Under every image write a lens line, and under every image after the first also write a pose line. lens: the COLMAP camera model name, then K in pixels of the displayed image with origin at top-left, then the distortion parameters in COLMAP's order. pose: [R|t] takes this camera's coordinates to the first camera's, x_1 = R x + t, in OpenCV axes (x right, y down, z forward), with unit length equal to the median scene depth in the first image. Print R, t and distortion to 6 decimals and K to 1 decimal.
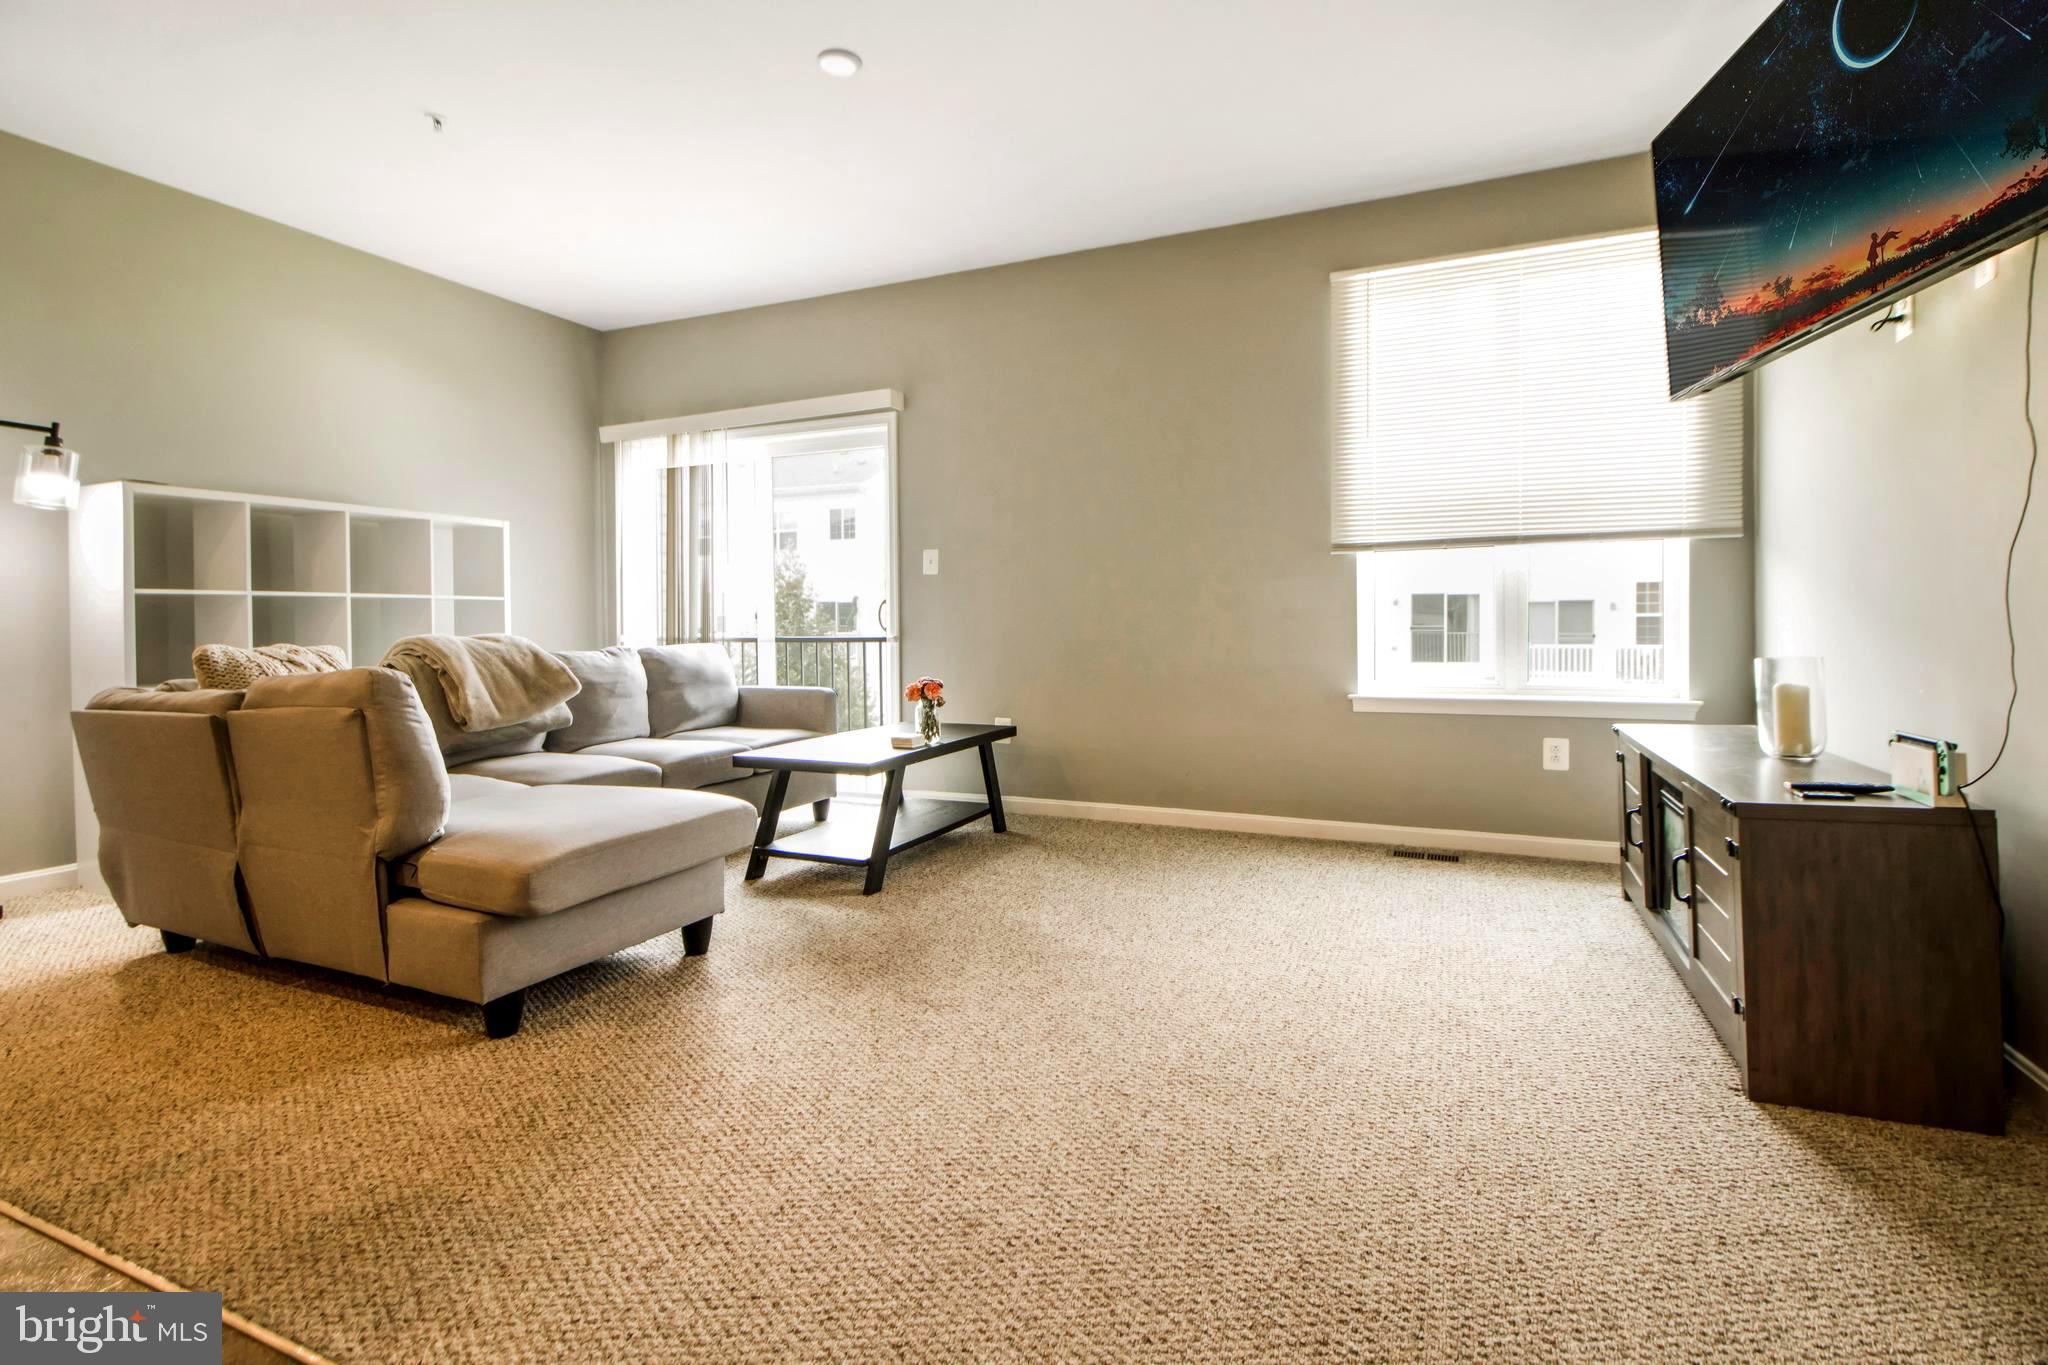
lens RADIAL K [[960.9, 0, 1043.0], [0, 960.9, 623.1], [0, 0, 1]] dist [0.025185, -0.018618]
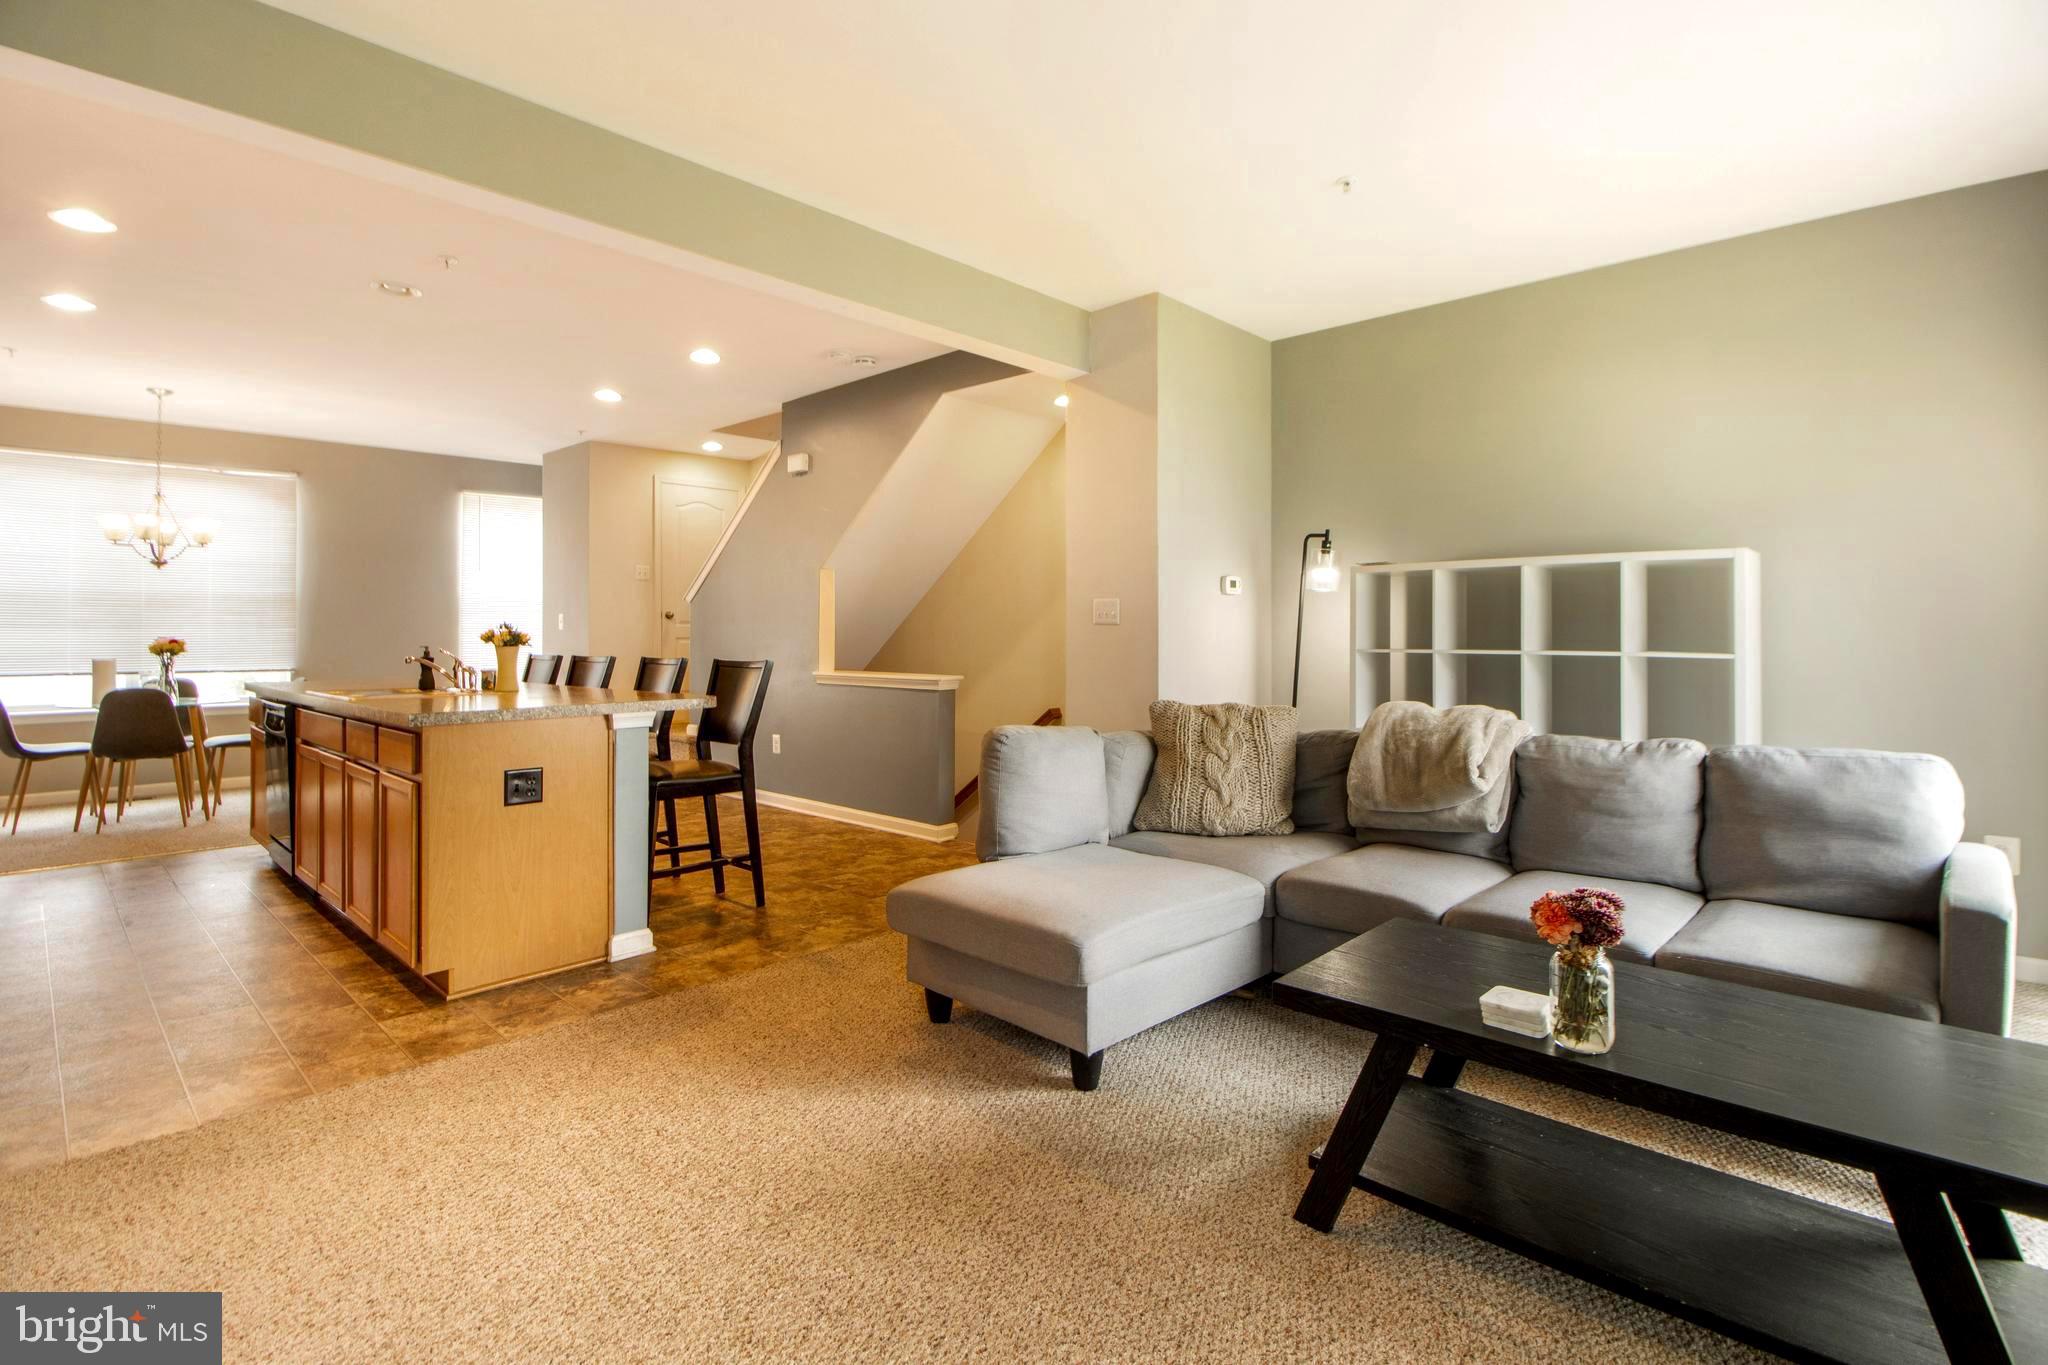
lens RADIAL K [[960.9, 0, 1043.0], [0, 960.9, 623.1], [0, 0, 1]] dist [0.025185, -0.018618]
pose [[-0.339493, -0.000753, -0.940608, 0.423436], [0.003214, 0.999993, -0.001961, -0.071450], [0.940603, -0.003689, -0.339488, 1.088600]]
